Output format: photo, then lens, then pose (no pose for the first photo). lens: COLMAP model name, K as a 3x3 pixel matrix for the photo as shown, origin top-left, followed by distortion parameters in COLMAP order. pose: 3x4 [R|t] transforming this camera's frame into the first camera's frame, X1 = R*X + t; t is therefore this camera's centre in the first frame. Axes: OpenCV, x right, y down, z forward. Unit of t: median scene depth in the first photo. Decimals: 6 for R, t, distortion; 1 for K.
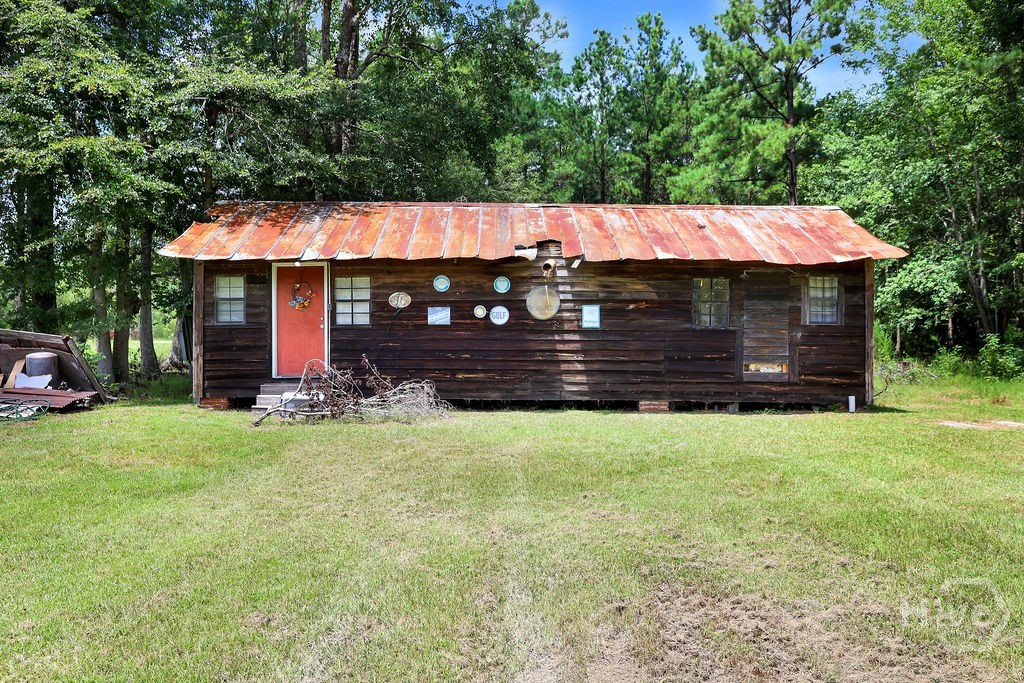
lens RADIAL K [[828.2, 0, 497.1], [0, 828.2, 333.7], [0, 0, 1]] dist [0.001816, 0.029336]
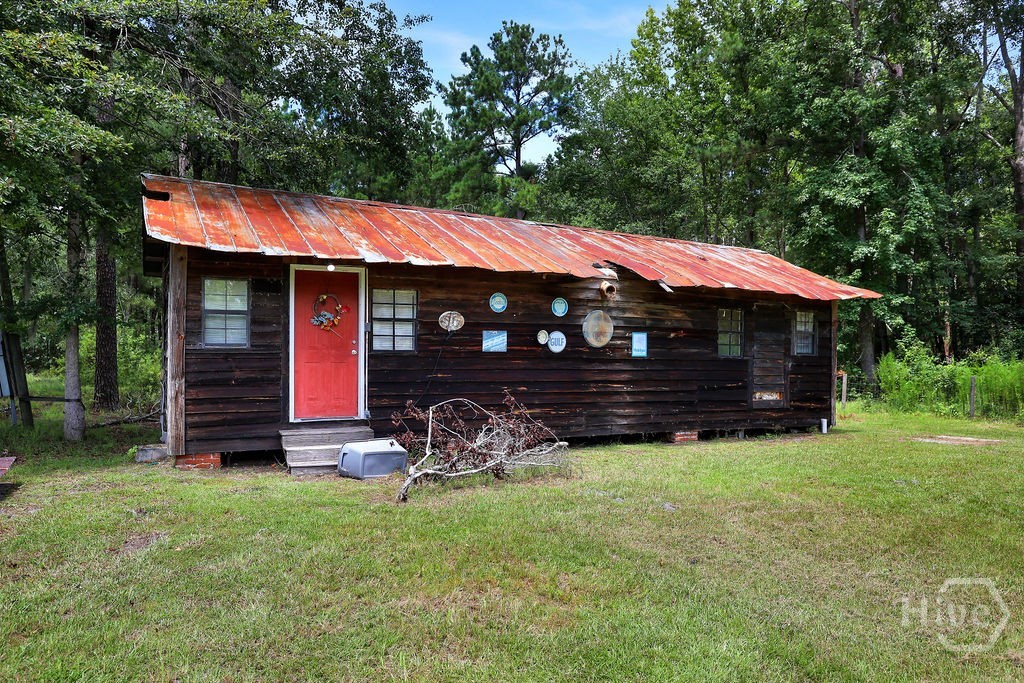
lens RADIAL K [[715.5, 0, 492.5], [0, 715.5, 357.1], [0, 0, 1]] dist [-0.028949, 0.002002]
pose [[0.873292, 0.006773, 0.487151, -0.421048], [-0.005001, 0.999975, -0.004939, -0.001779], [-0.487172, 0.001877, 0.873304, 0.366091]]
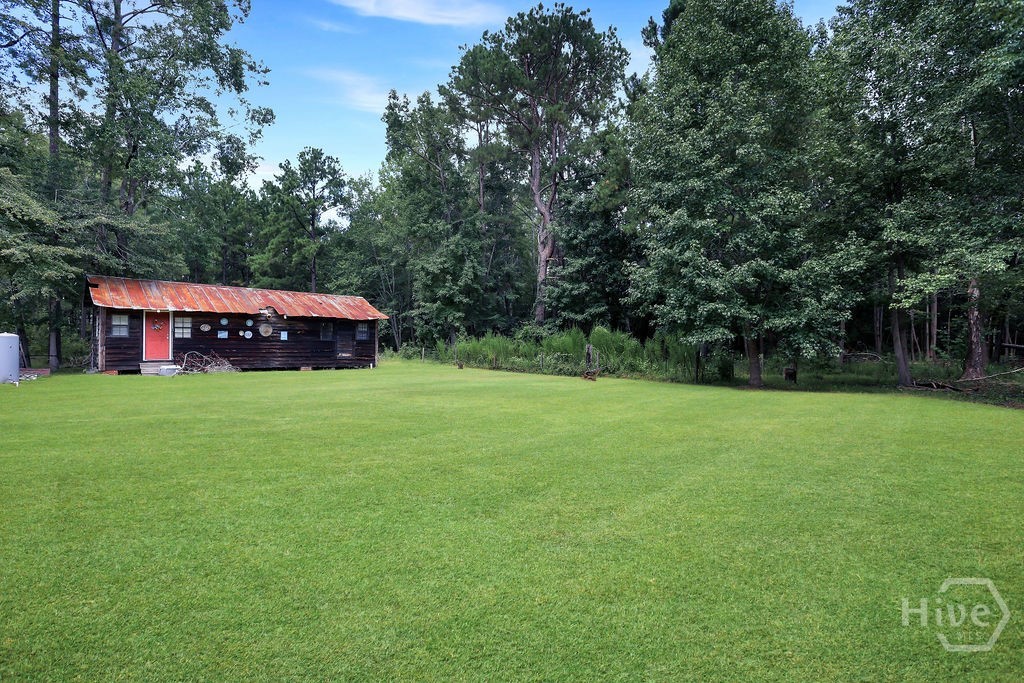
lens RADIAL K [[549.9, 0, 493.1], [0, 549.9, 337.8], [0, 0, 1]] dist [-0.012118, 0.006535]
pose [[0.740376, 0.011772, 0.672090, -0.570434], [-0.009234, 0.999930, -0.007342, -0.007114], [-0.672130, -0.000770, 0.740433, -0.755403]]
